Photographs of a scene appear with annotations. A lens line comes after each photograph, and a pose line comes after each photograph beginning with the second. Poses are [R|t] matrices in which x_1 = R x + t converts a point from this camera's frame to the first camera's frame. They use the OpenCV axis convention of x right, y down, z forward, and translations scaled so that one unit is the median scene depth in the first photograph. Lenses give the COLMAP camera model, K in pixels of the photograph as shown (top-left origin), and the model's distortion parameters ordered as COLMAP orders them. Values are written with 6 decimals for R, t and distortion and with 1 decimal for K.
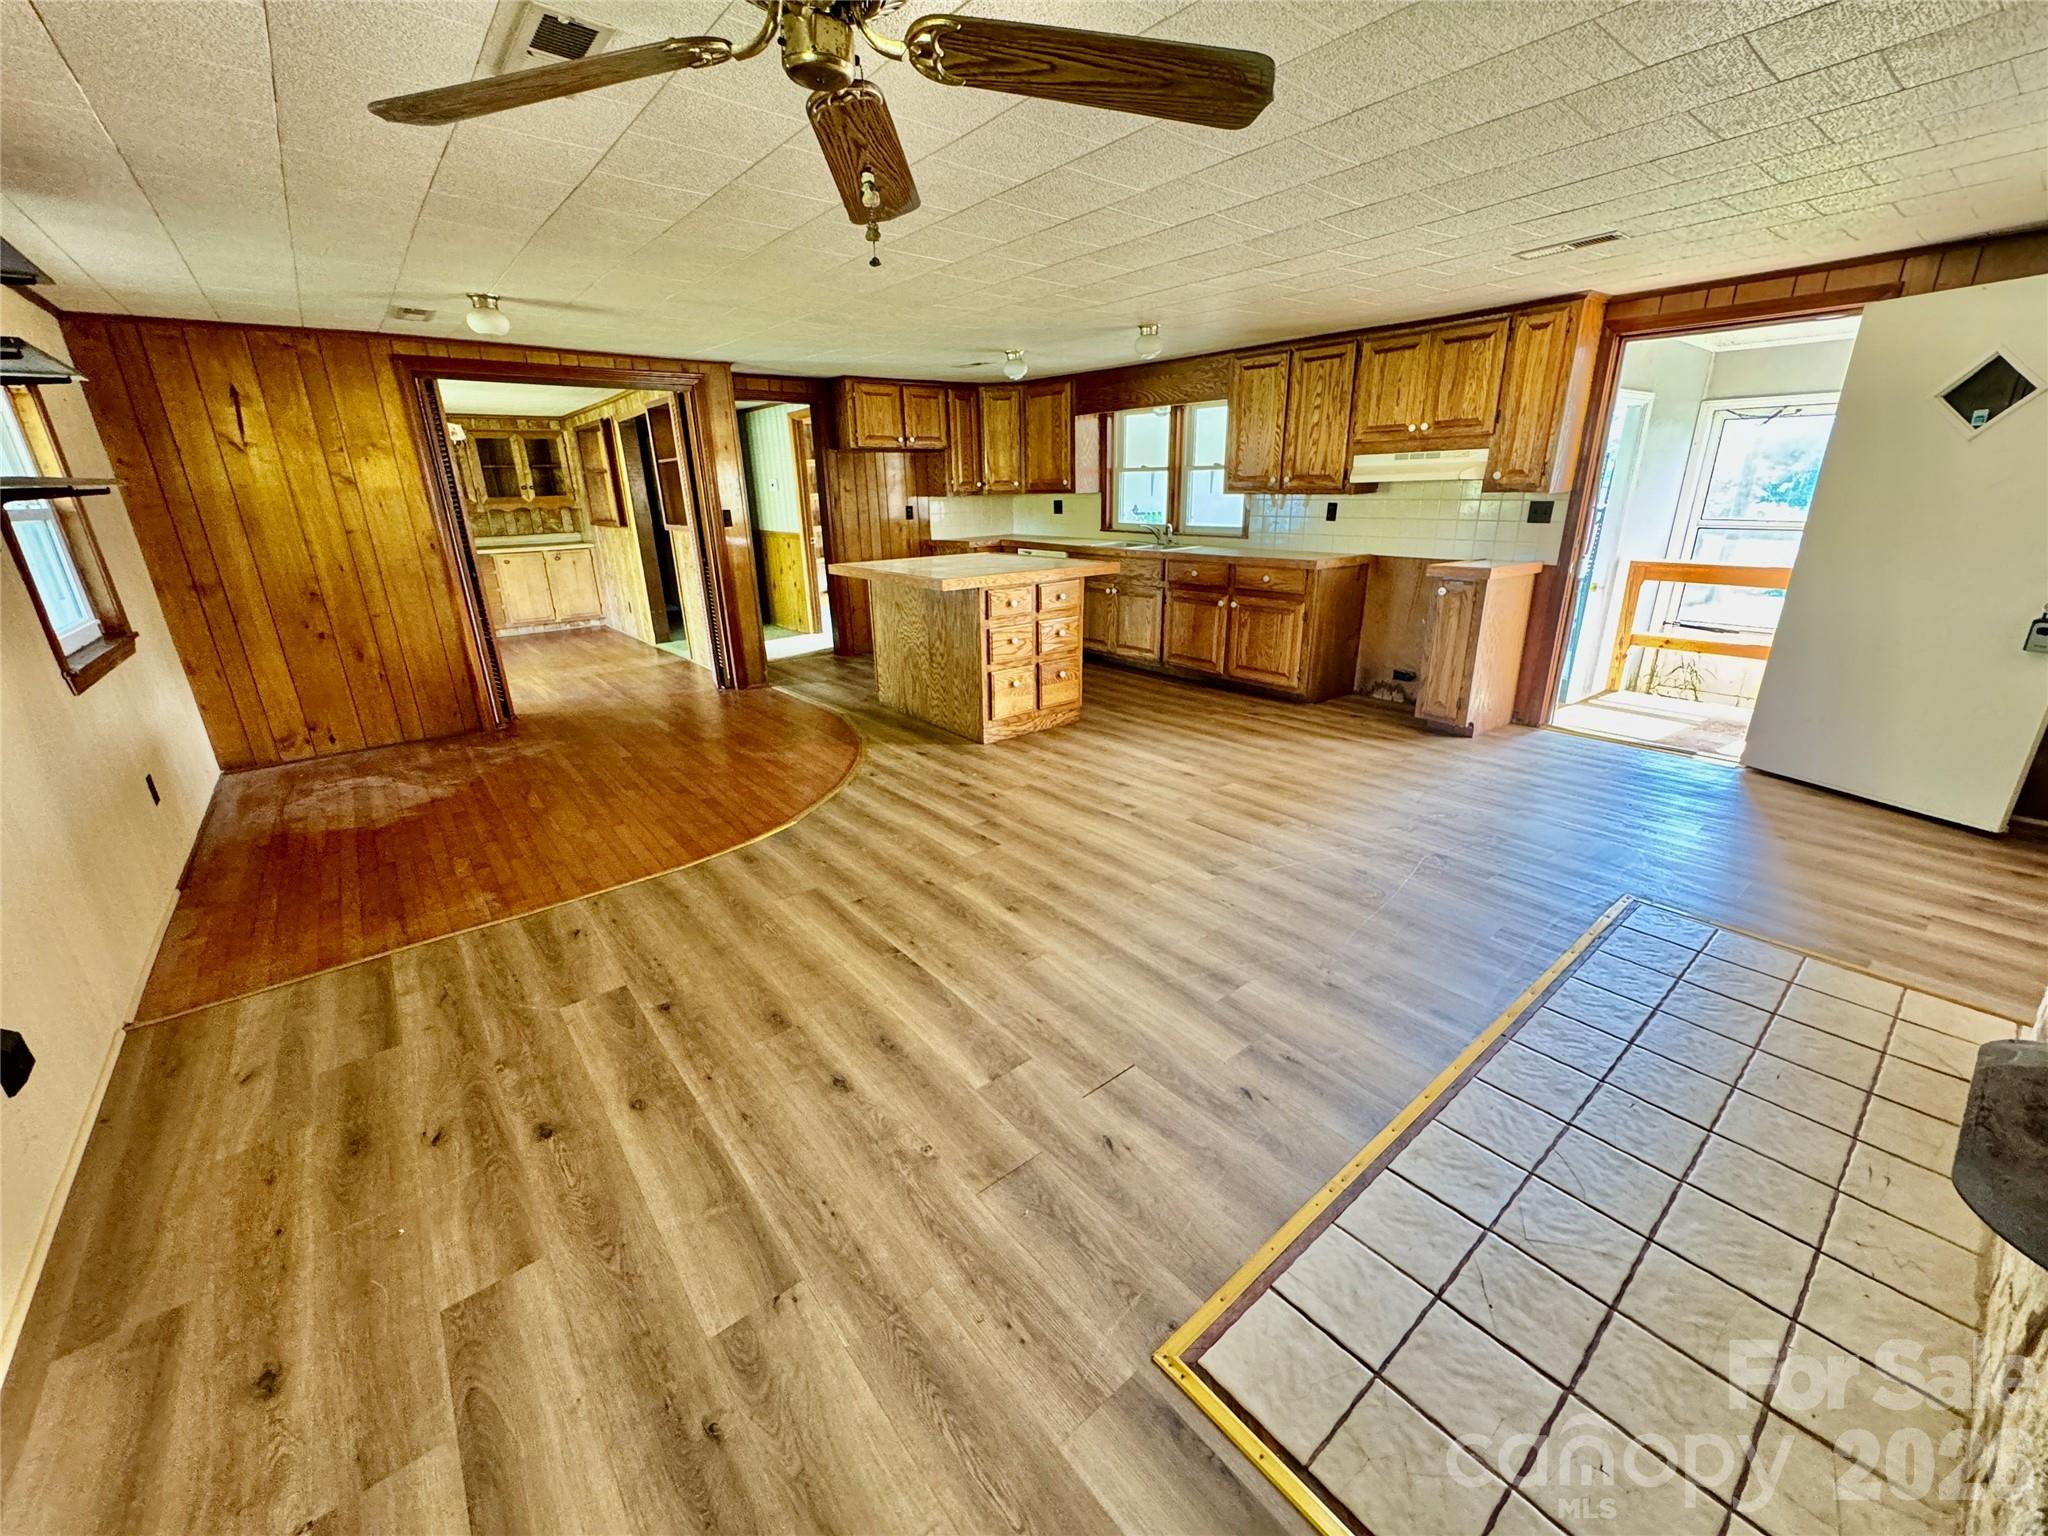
lens RADIAL K [[818.2, 0, 1025.3], [0, 818.2, 766.5], [0, 0, 1]] dist [-0.004213, 0.000054]
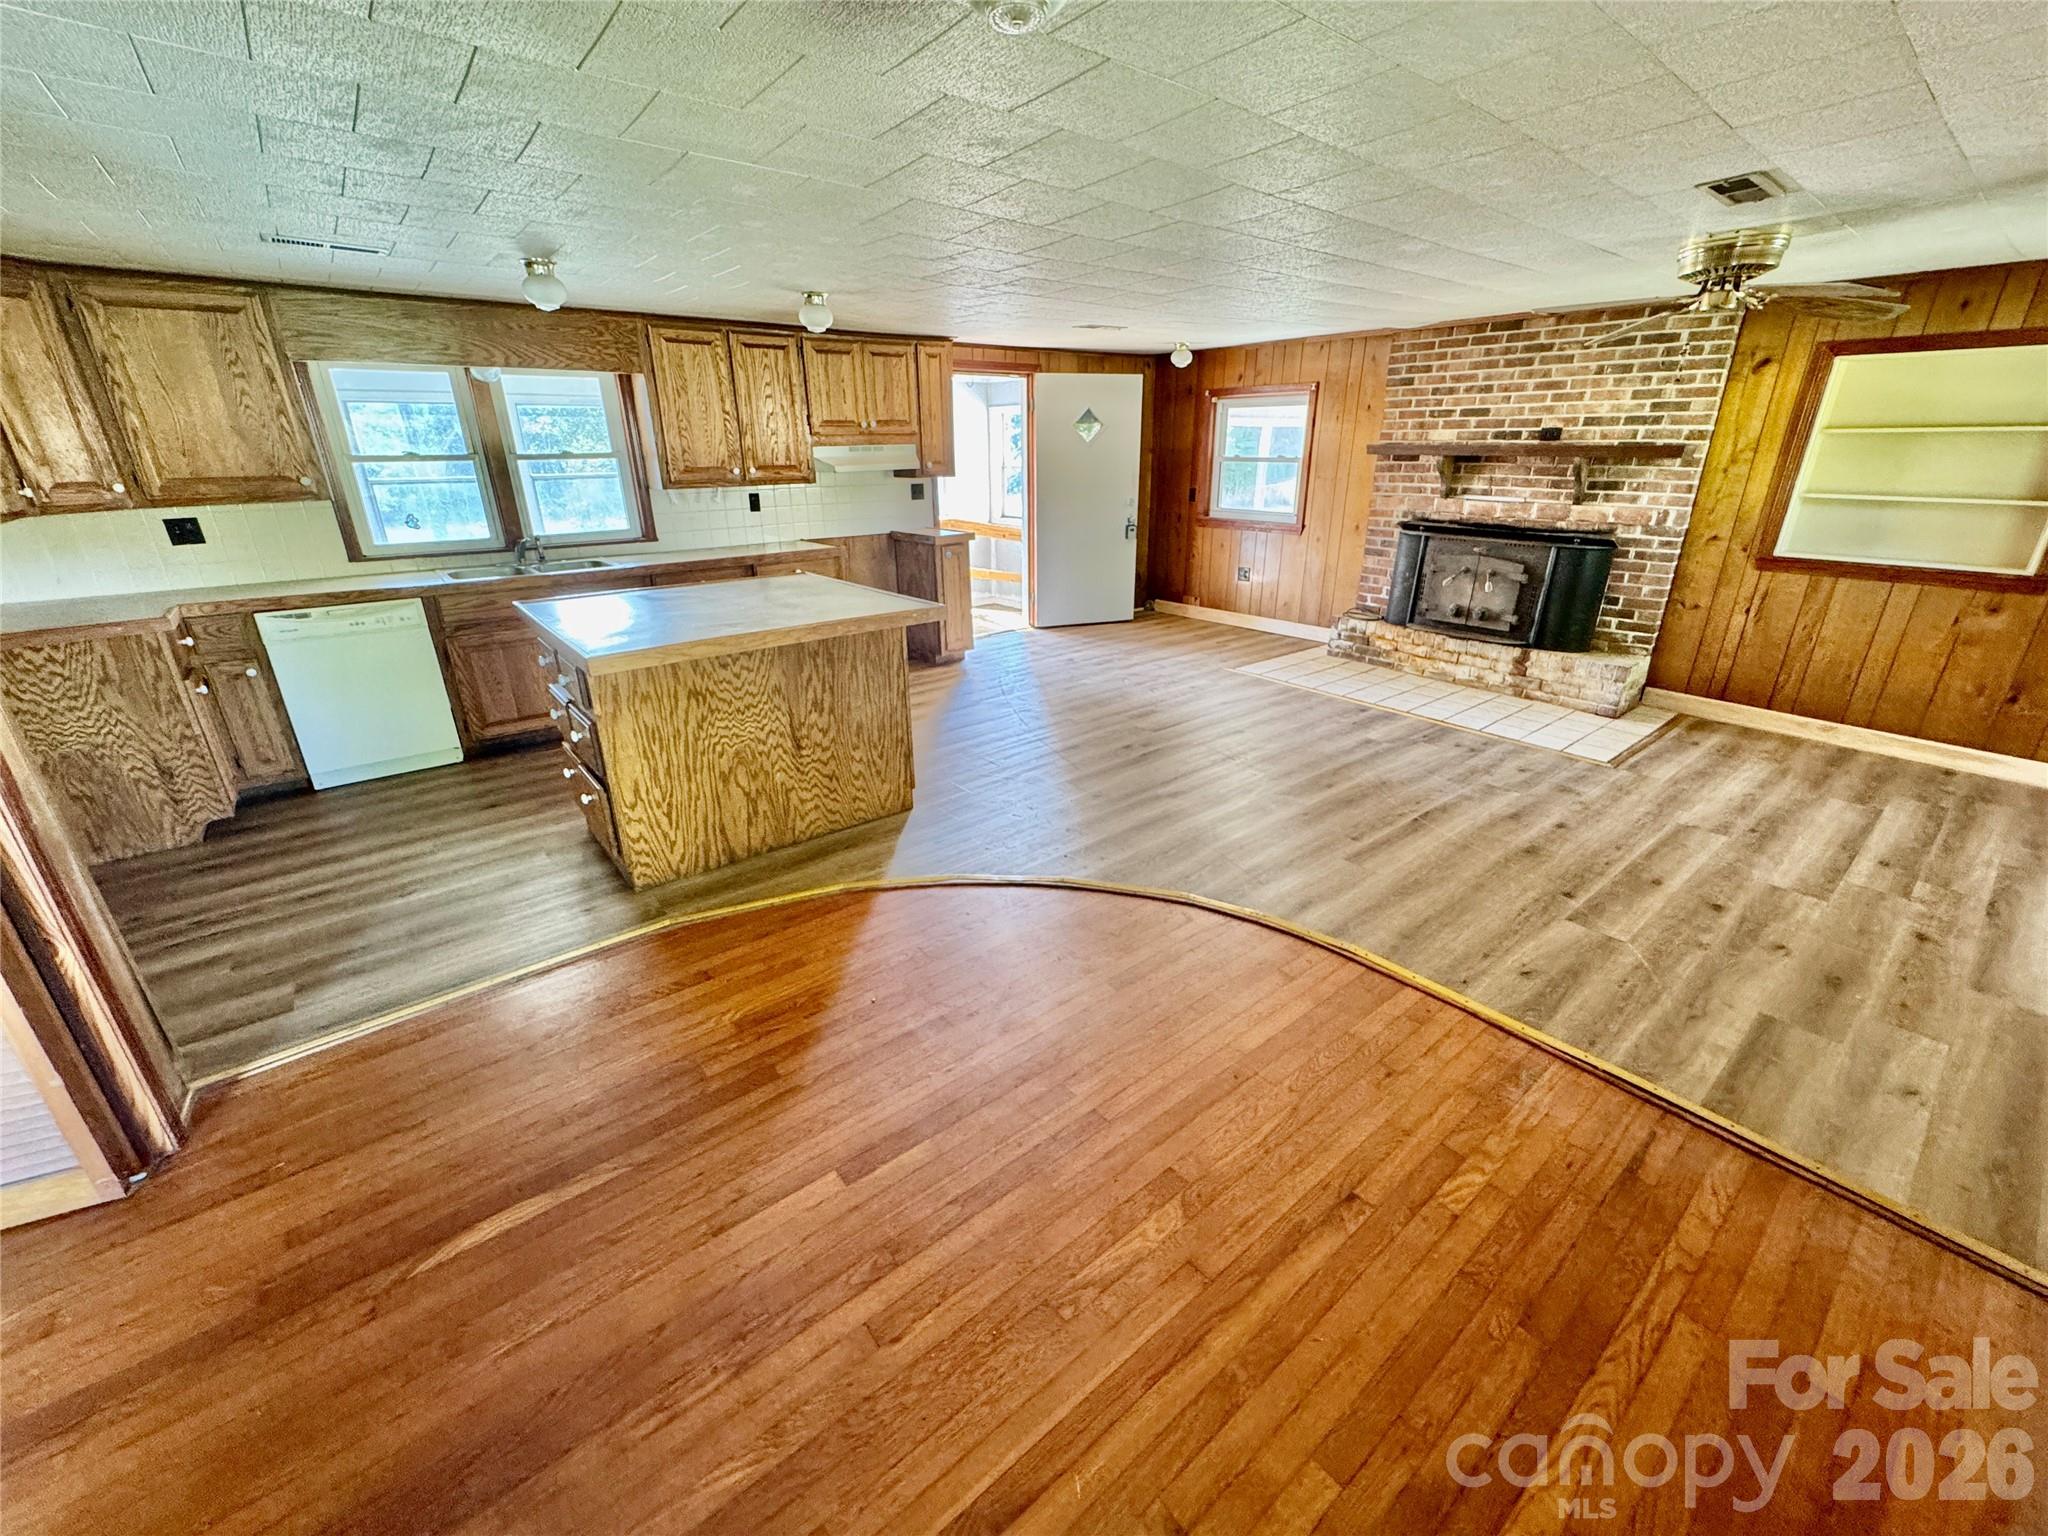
lens RADIAL K [[818.2, 0, 1018.5], [0, 818.2, 763.5], [0, 0, 1]] dist [-0.004213, 0.000054]
pose [[0.007187, -0.347684, 0.937584, -0.765111], [0.334750, 0.884349, 0.325376, -0.283956], [-0.942280, 0.311517, 0.122743, 0.776692]]
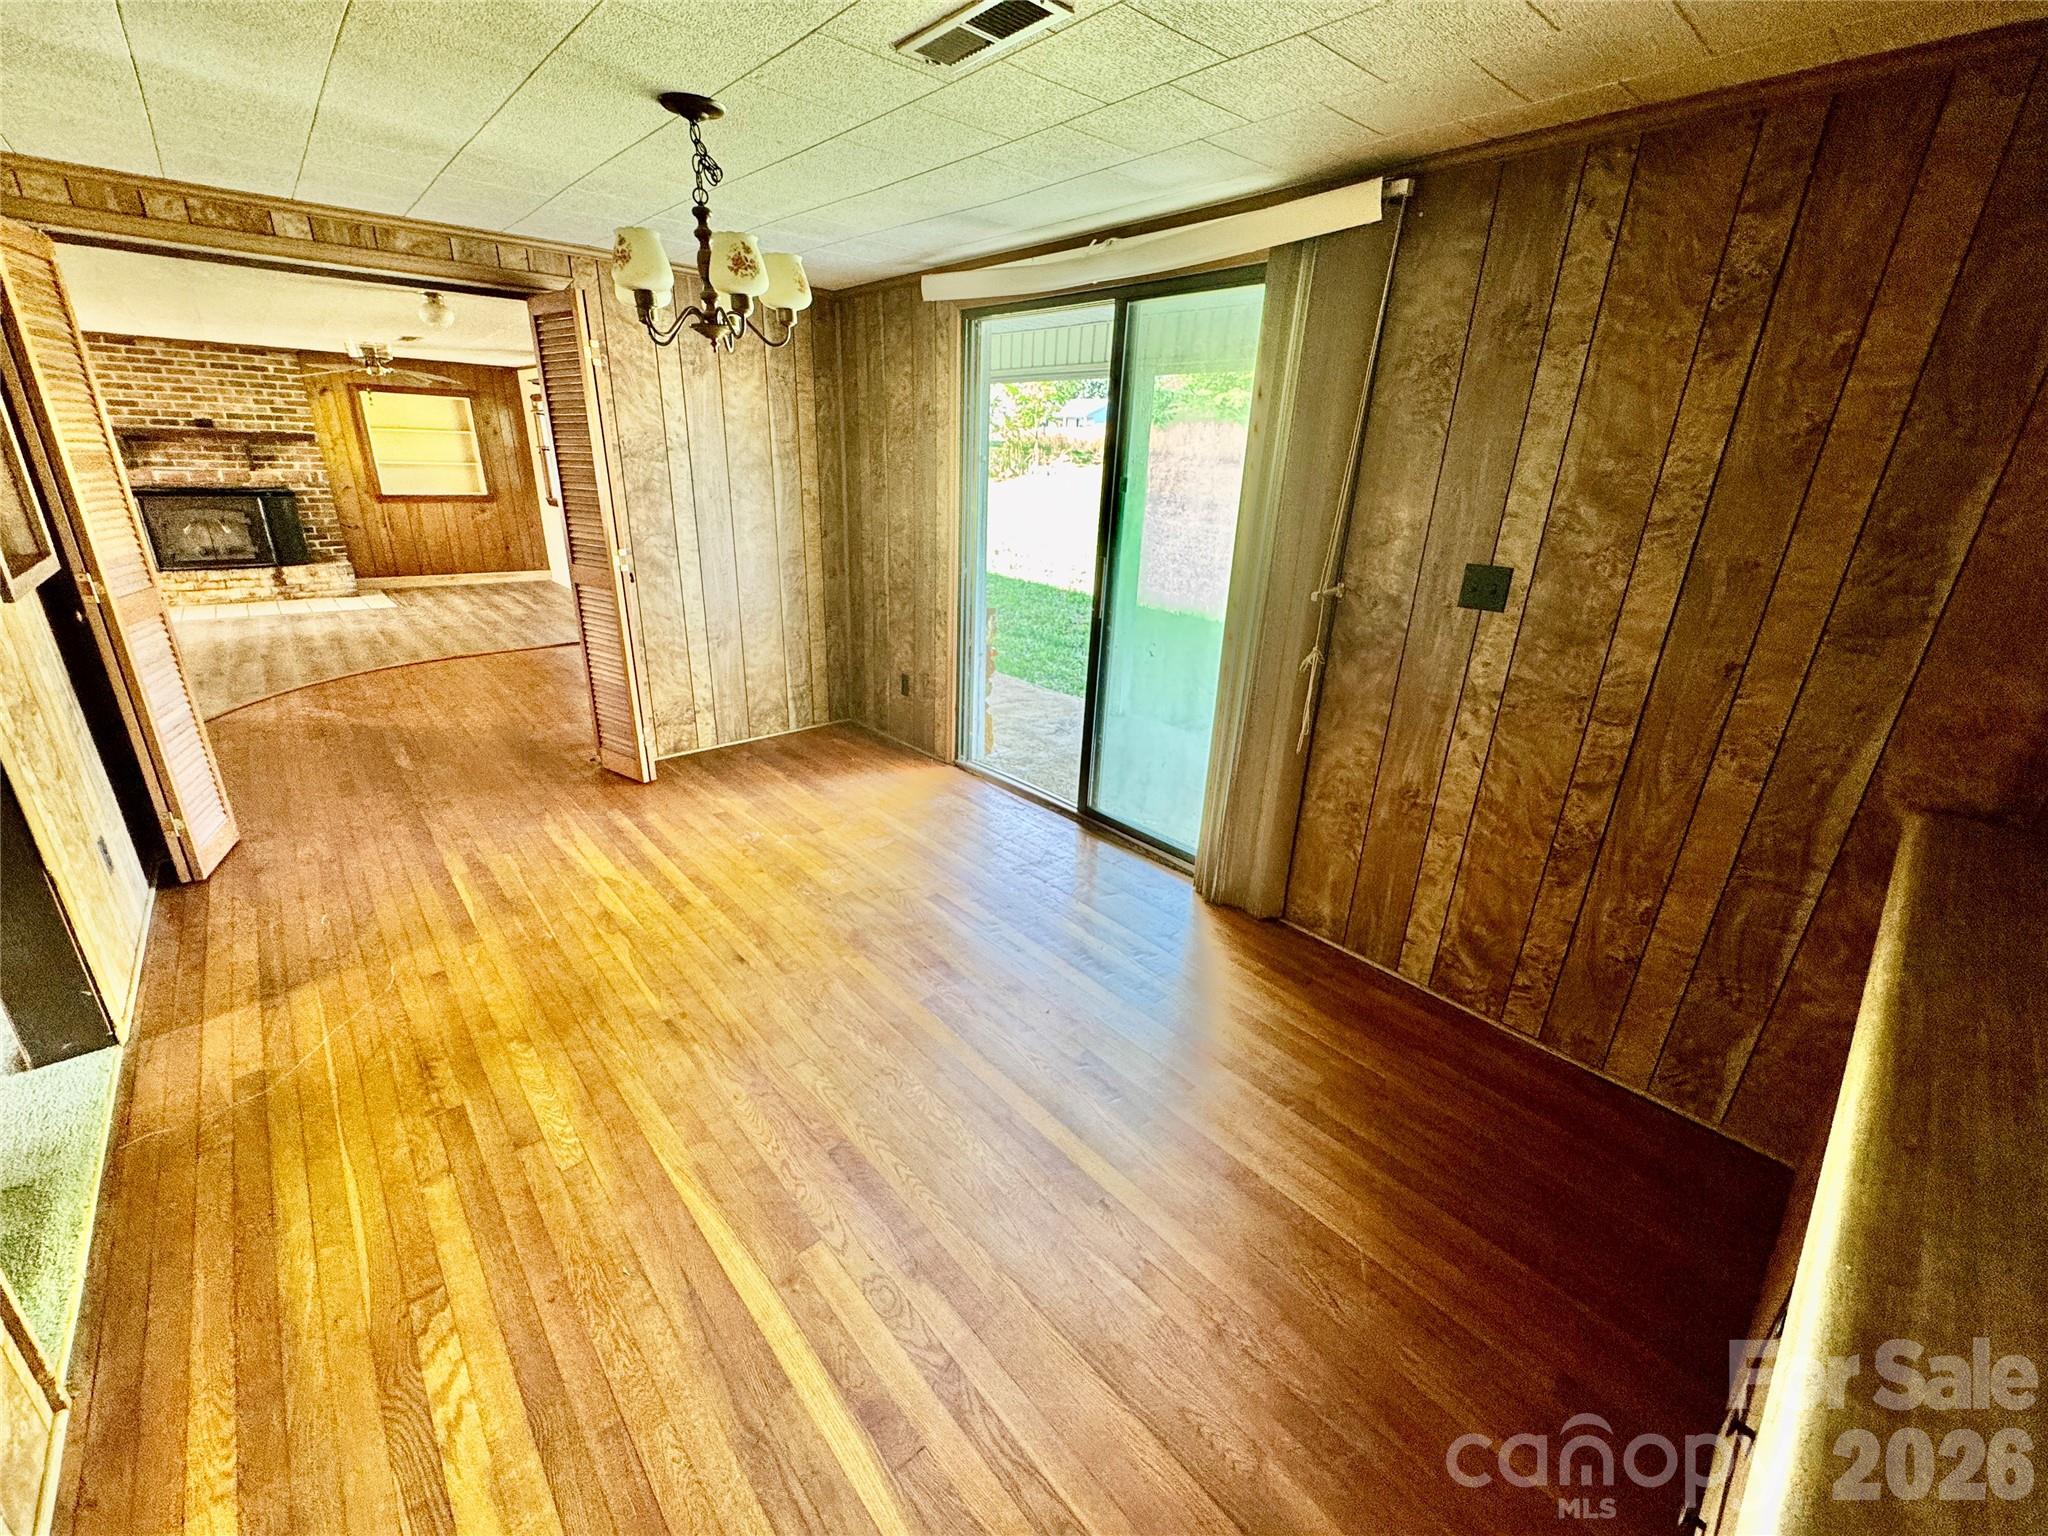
lens RADIAL K [[818.2, 0, 1025.2], [0, 818.2, 766.0], [0, 0, 1]] dist [-0.004213, 0.000054]
pose [[-0.998865, -0.001804, -0.047593, -1.108148], [-0.031960, 0.766270, 0.641723, -0.627829], [0.035311, 0.642516, -0.765458, 1.776162]]
